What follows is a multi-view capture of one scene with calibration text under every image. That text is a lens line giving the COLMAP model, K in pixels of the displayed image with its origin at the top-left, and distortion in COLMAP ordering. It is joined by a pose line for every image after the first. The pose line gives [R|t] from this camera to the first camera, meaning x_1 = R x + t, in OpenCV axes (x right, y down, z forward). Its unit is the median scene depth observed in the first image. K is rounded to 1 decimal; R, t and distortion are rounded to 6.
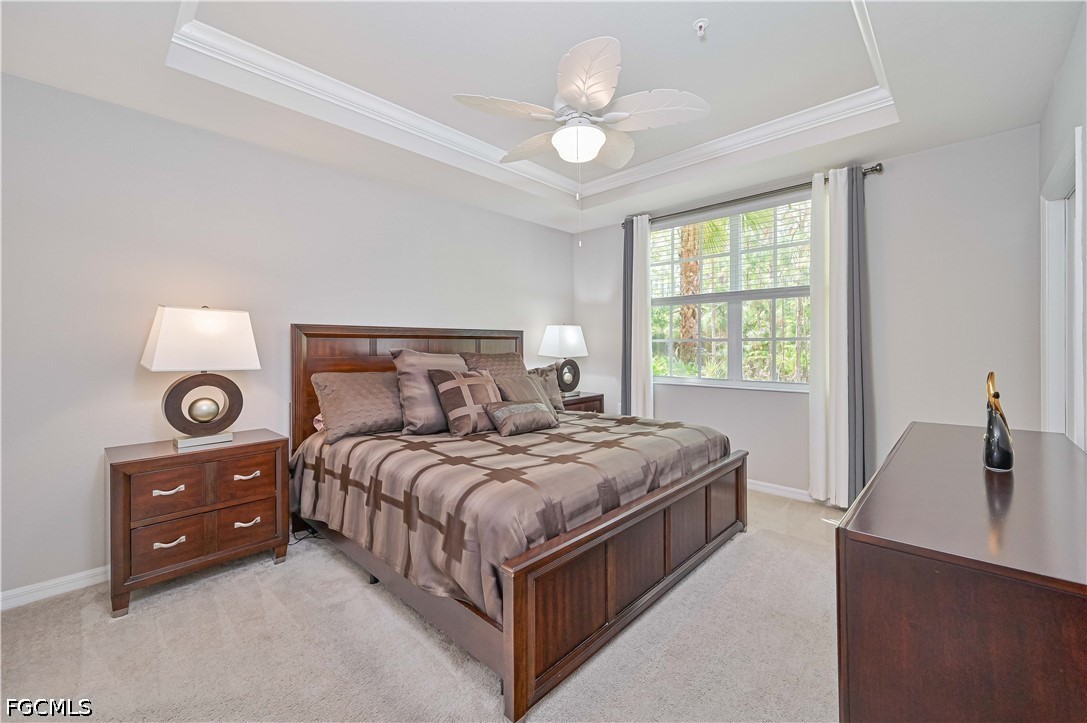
lens RADIAL K [[432.2, 0, 541.1], [0, 432.2, 350.3], [0, 0, 1]] dist [-0.002001, -0.000037]
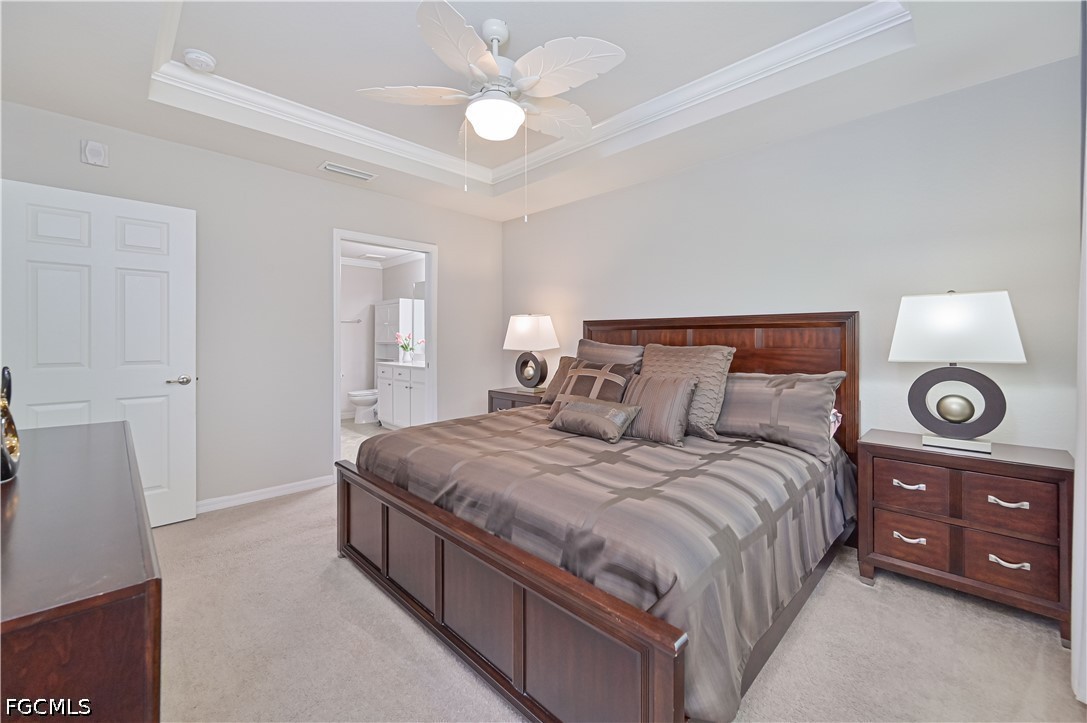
lens RADIAL K [[432.2, 0, 517.8], [0, 432.2, 330.8], [0, 0, 1]] dist [-0.002001, -0.000037]
pose [[-0.041882, -0.011755, -0.999053, 0.142247], [-0.007309, 0.999908, -0.011459, -0.002223], [0.999096, 0.006822, -0.041964, 0.150802]]
